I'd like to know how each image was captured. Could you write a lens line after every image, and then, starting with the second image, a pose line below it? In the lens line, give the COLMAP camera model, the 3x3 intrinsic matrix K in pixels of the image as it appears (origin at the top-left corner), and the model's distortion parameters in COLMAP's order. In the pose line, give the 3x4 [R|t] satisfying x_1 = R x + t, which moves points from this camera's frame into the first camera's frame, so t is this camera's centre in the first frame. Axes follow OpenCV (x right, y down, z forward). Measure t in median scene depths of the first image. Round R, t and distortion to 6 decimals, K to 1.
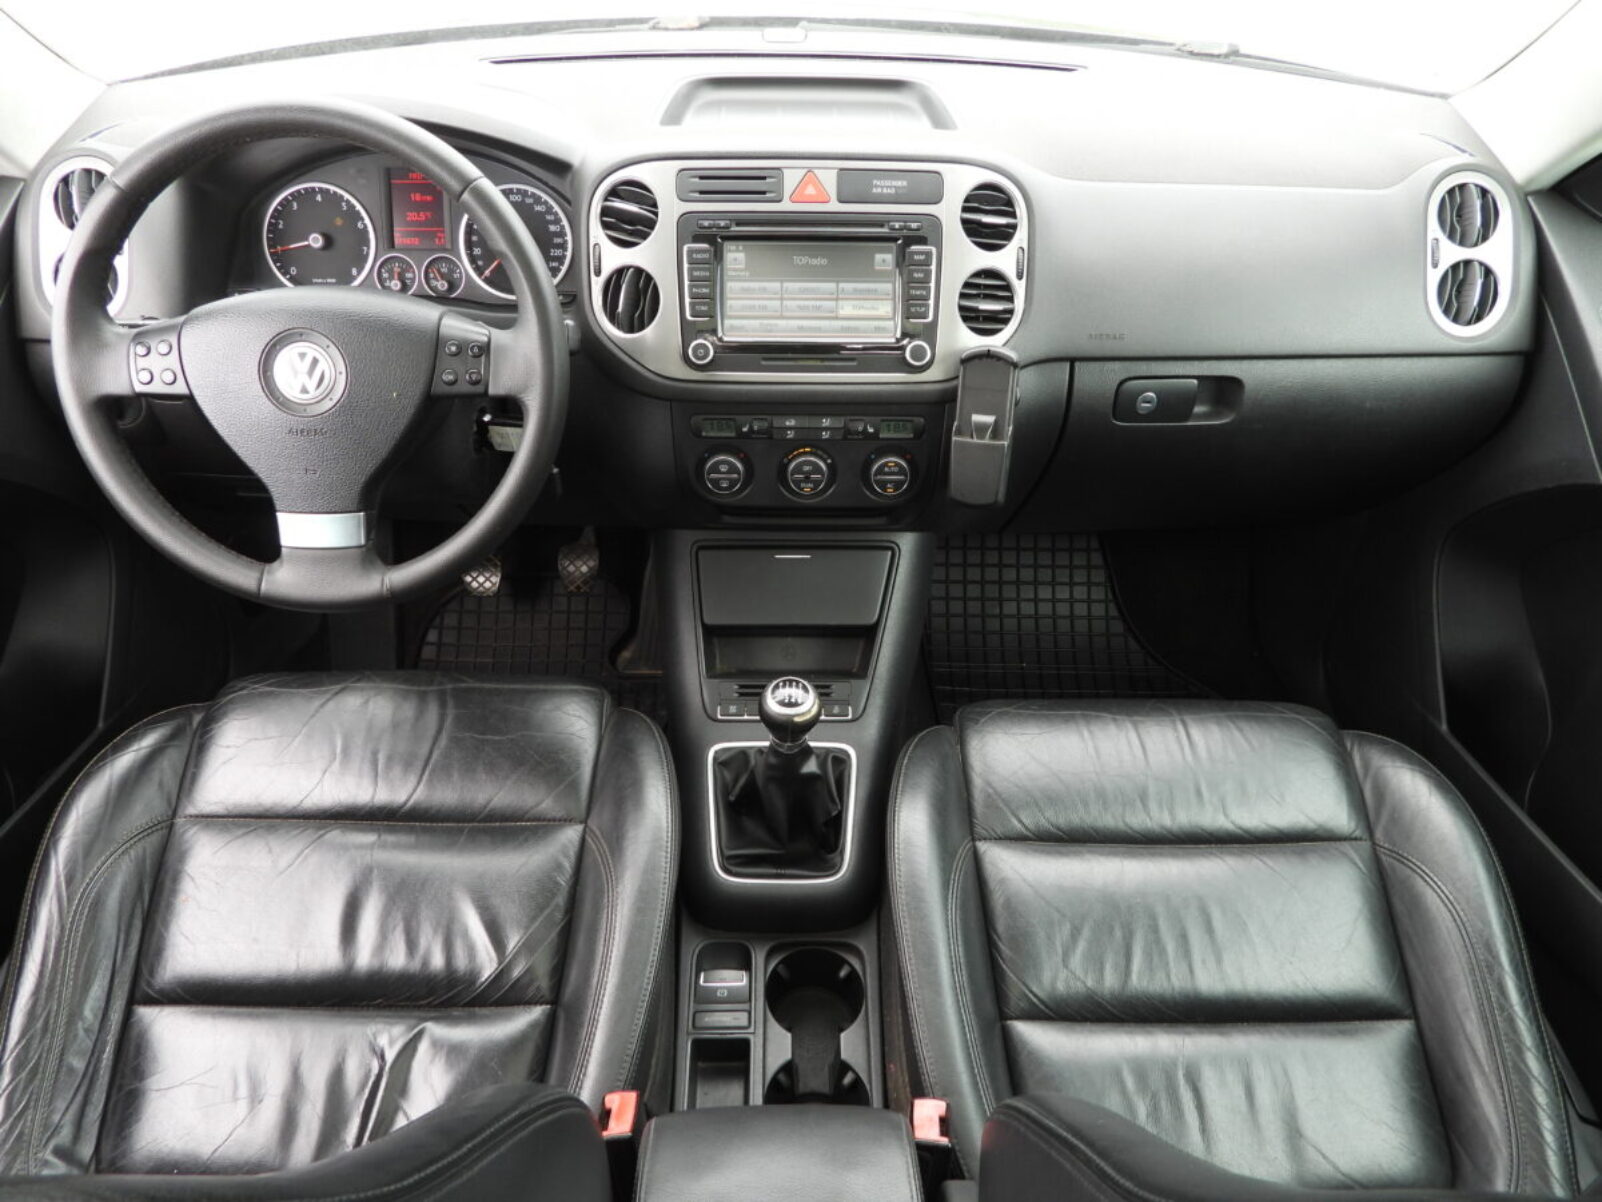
lens RADIAL K [[1147.2, 0, 801.0], [0, 1147.2, 601.0], [0, 0, 1]] dist [-0.009432, 0.001828]
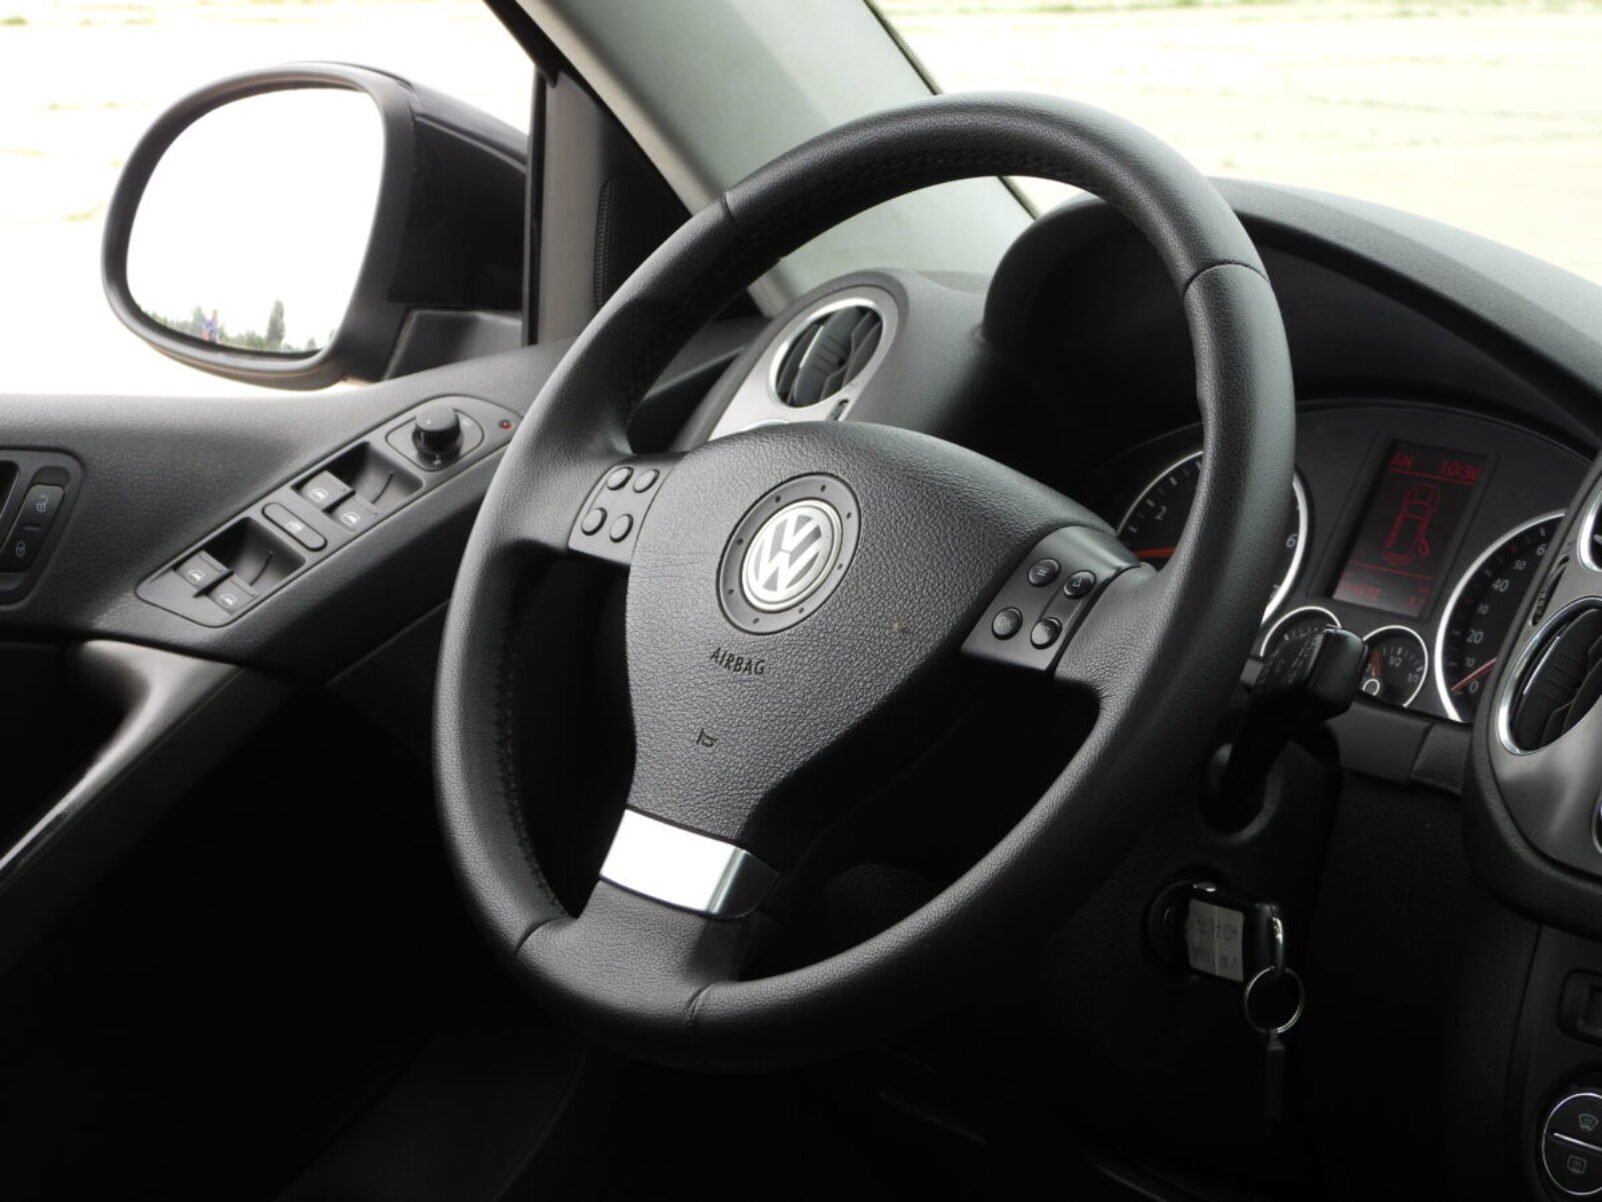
lens RADIAL K [[3843.8, 0, 801.0], [0, 3843.8, 601.0], [0, 0, 1]] dist [-0.098347, 0.146325]
pose [[0.645487, 0.154919, -0.747895, 0.663590], [-0.529698, 0.796255, -0.292230, 0.243389], [0.550243, 0.584789, 0.596032, 0.039356]]
